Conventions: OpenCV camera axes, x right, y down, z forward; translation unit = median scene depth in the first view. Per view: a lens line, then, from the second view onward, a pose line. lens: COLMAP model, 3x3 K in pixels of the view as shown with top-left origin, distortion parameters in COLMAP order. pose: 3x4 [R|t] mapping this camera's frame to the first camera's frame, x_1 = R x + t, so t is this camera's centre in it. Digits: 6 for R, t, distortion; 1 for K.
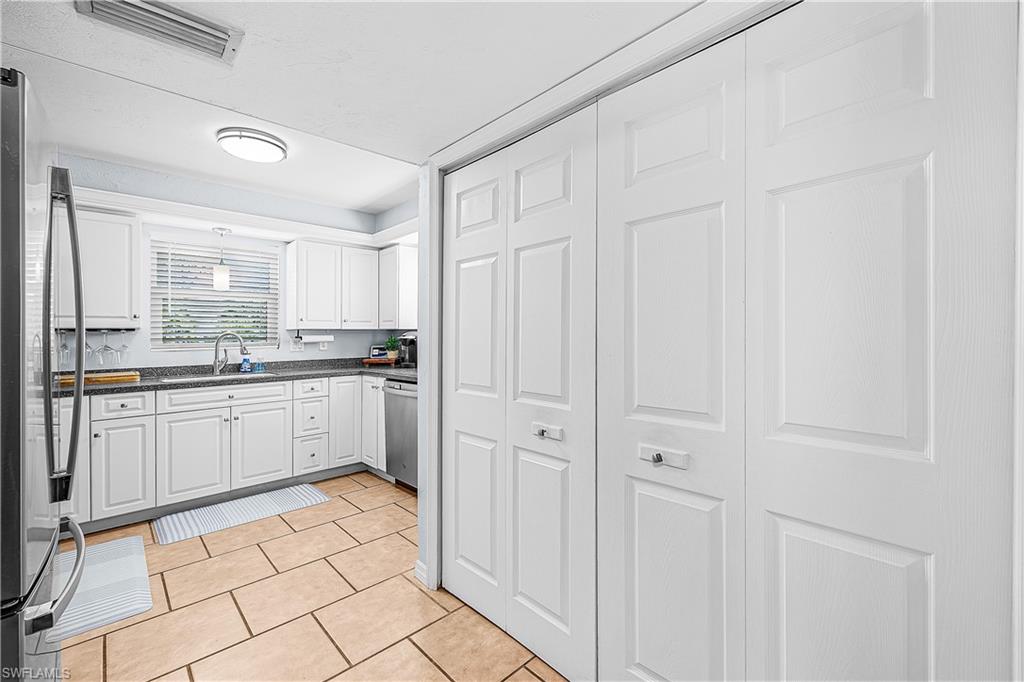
lens RADIAL K [[433.9, 0, 513.8], [0, 433.9, 335.9], [0, 0, 1]] dist [0.001582, 0.000689]
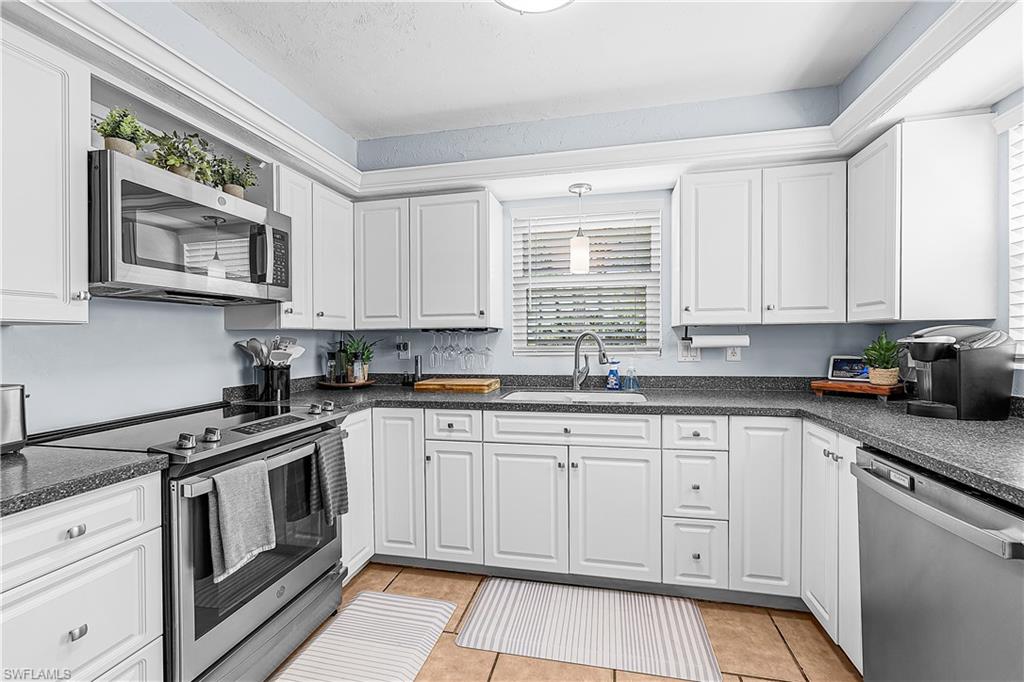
lens RADIAL K [[433.9, 0, 513.6], [0, 433.9, 337.1], [0, 0, 1]] dist [0.001582, 0.000689]
pose [[0.560648, 0.001696, -0.828053, -0.140371], [0.001016, 0.999996, 0.002736, -0.001267], [0.828054, -0.002376, 0.560643, 0.499255]]
